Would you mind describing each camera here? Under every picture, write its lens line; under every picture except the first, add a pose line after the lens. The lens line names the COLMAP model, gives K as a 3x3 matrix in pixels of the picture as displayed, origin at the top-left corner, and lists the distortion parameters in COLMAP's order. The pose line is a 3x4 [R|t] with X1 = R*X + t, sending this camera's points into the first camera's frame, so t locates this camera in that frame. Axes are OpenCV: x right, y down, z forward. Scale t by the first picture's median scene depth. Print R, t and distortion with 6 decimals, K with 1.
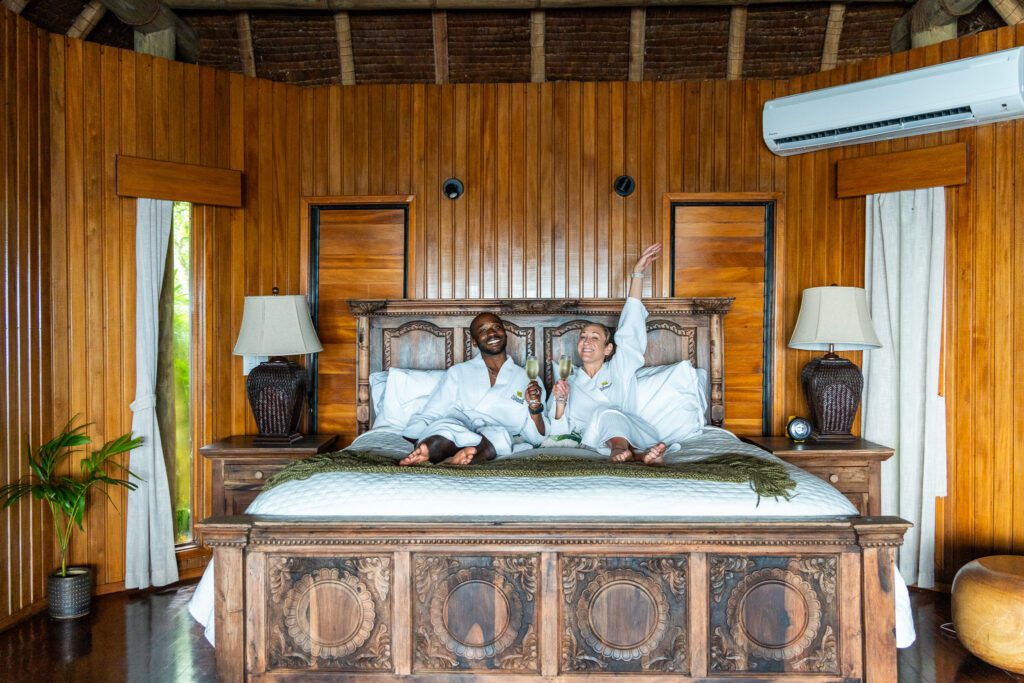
lens RADIAL K [[857.5, 0, 512.0], [0, 857.5, 341.5], [0, 0, 1]] dist [-0.021449, -0.003540]
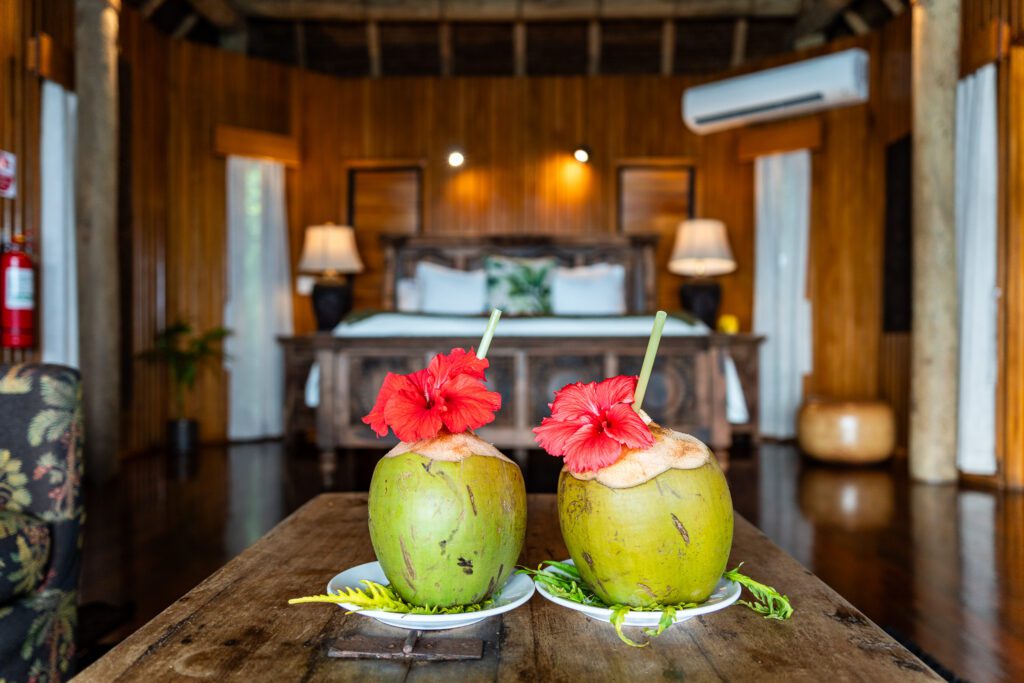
lens RADIAL K [[857.5, 0, 512.0], [0, 857.5, 341.5], [0, 0, 1]] dist [-0.021449, -0.003540]
pose [[0.999891, 0.003966, 0.014251, 0.000691], [-0.003900, 0.999982, -0.004660, 0.125205], [-0.014270, 0.004604, 0.999888, -0.352600]]
